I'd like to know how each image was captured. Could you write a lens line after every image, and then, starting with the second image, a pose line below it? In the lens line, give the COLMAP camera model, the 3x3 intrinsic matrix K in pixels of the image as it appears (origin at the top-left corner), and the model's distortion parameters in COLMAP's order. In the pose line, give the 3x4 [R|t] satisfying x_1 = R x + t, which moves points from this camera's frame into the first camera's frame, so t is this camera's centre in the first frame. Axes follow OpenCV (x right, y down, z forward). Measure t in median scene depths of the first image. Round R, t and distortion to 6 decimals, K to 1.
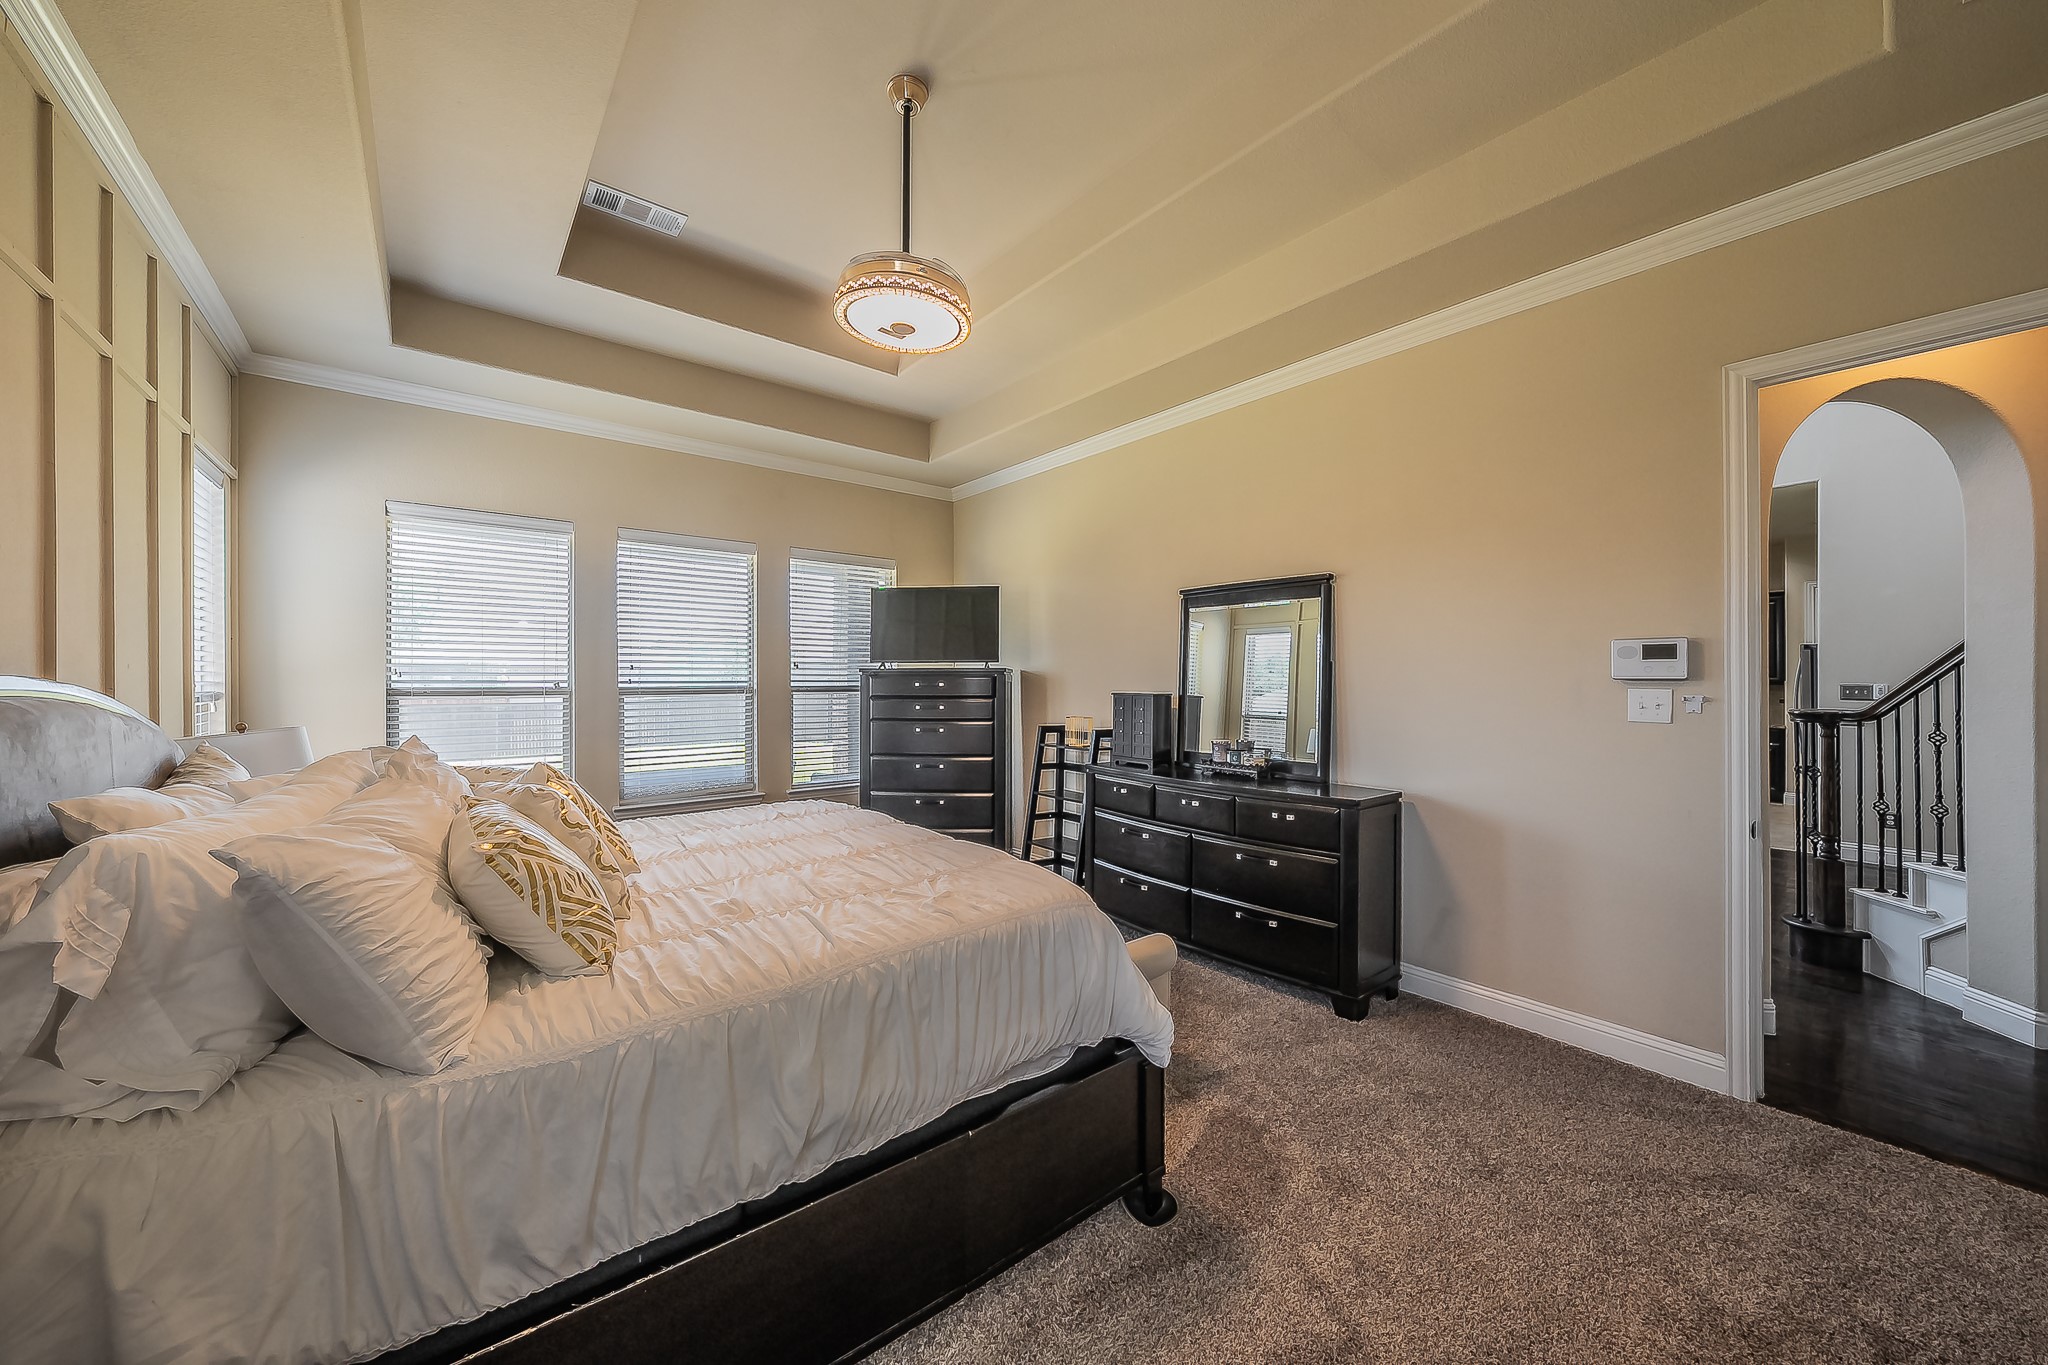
lens RADIAL K [[725.3, 0, 1022.3], [0, 725.3, 674.7], [0, 0, 1]] dist [-0.000143, 0.000171]
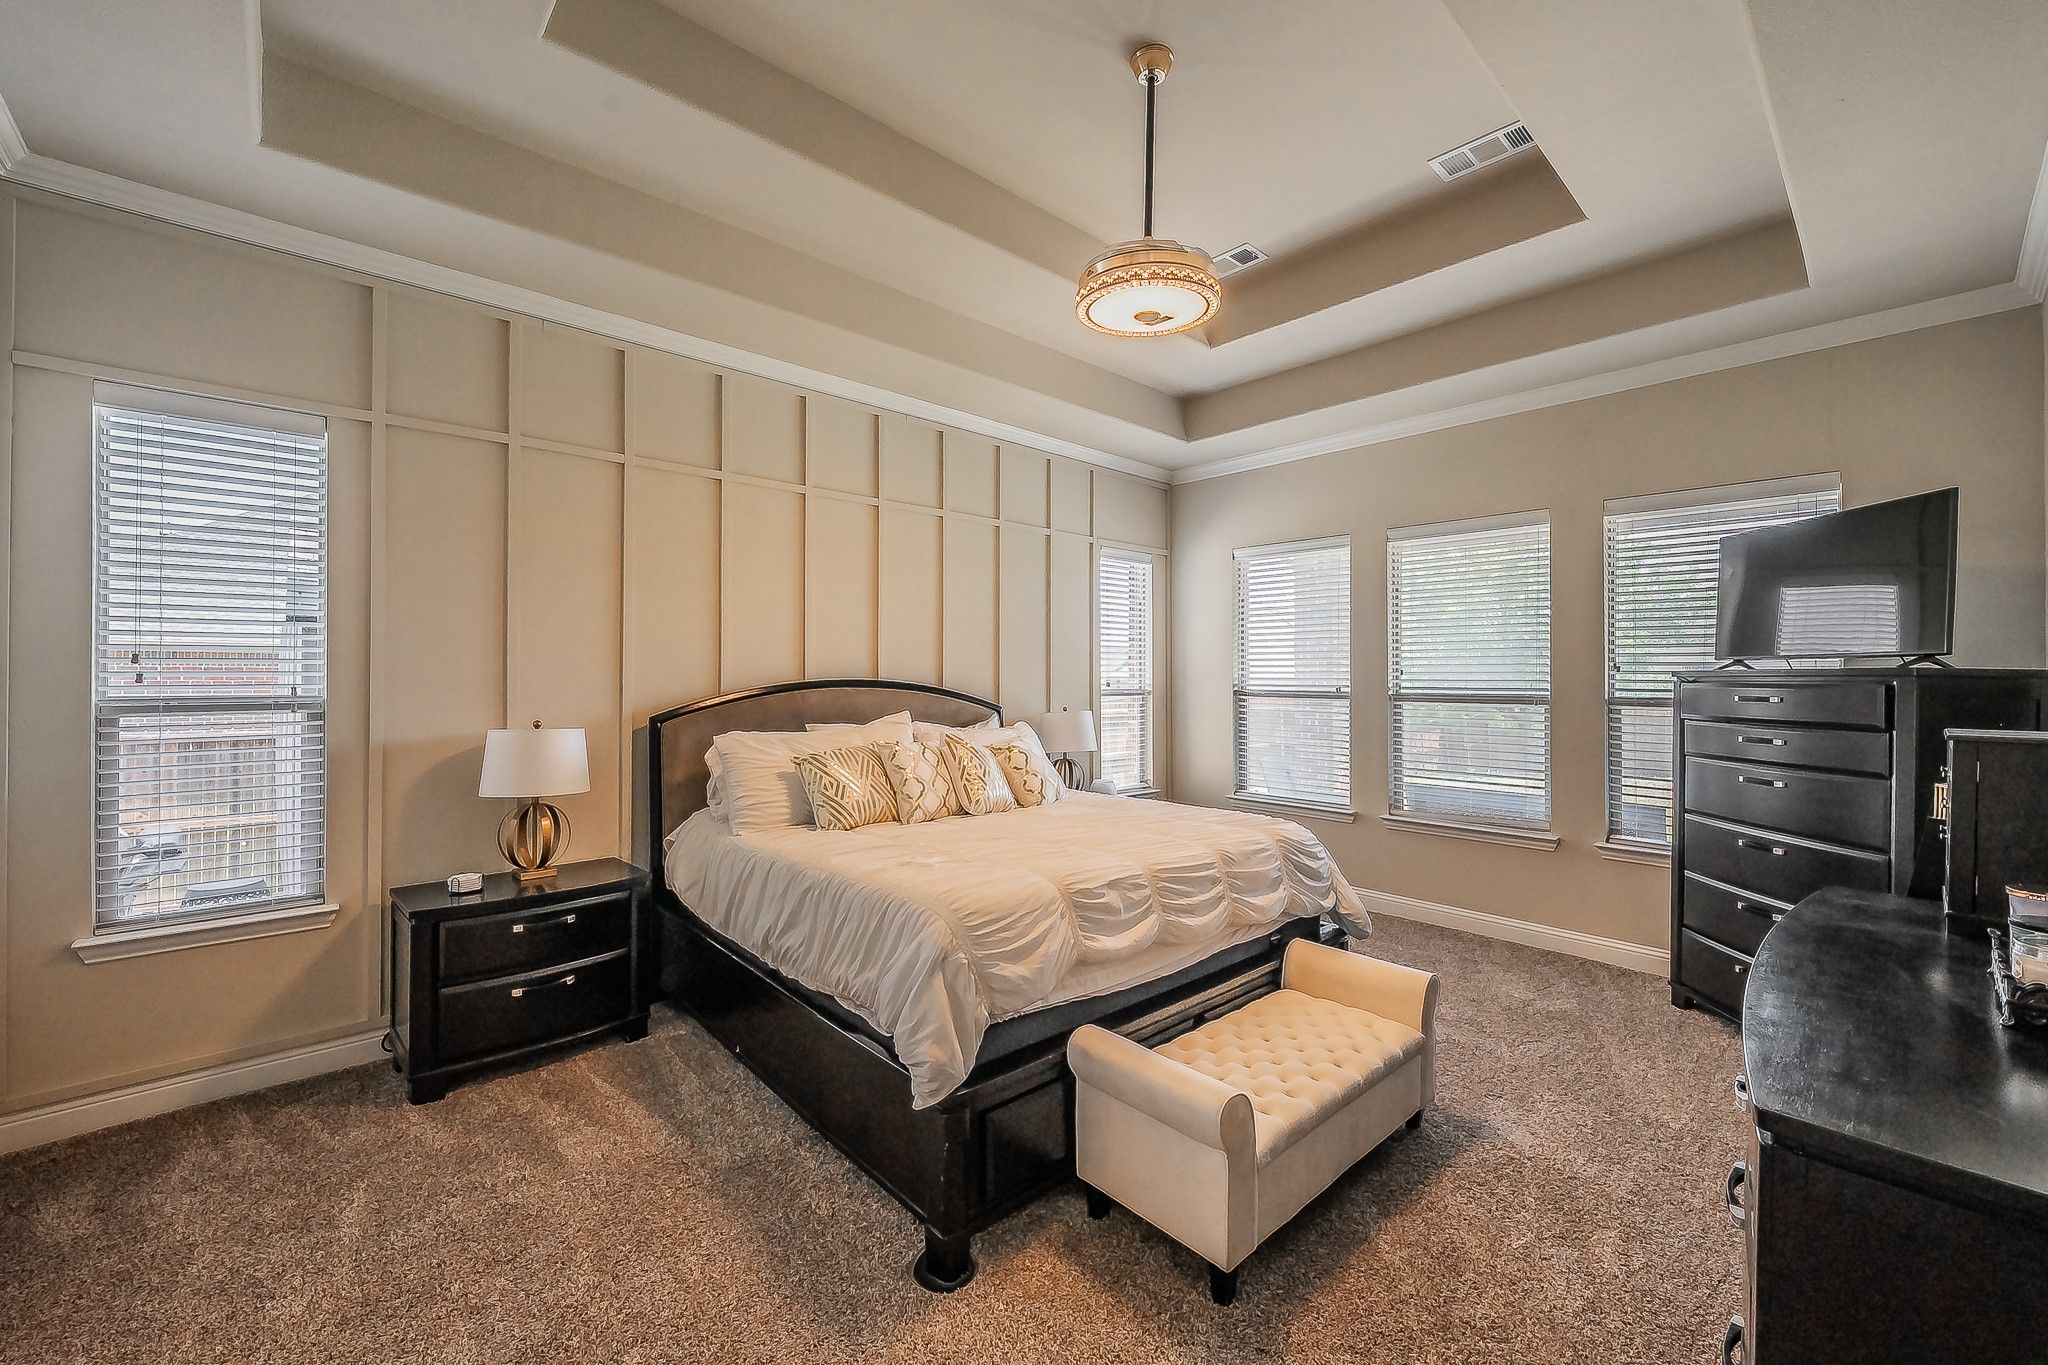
lens RADIAL K [[820.2, 0, 1024.0], [0, 820.2, 682.5], [0, 0, 1]] dist [-0.002232, -0.000206]
pose [[0.063370, 0.002123, -0.997988, 0.520149], [-0.004476, 0.999988, 0.001843, 0.003686], [0.997980, 0.004350, 0.063378, 0.444371]]
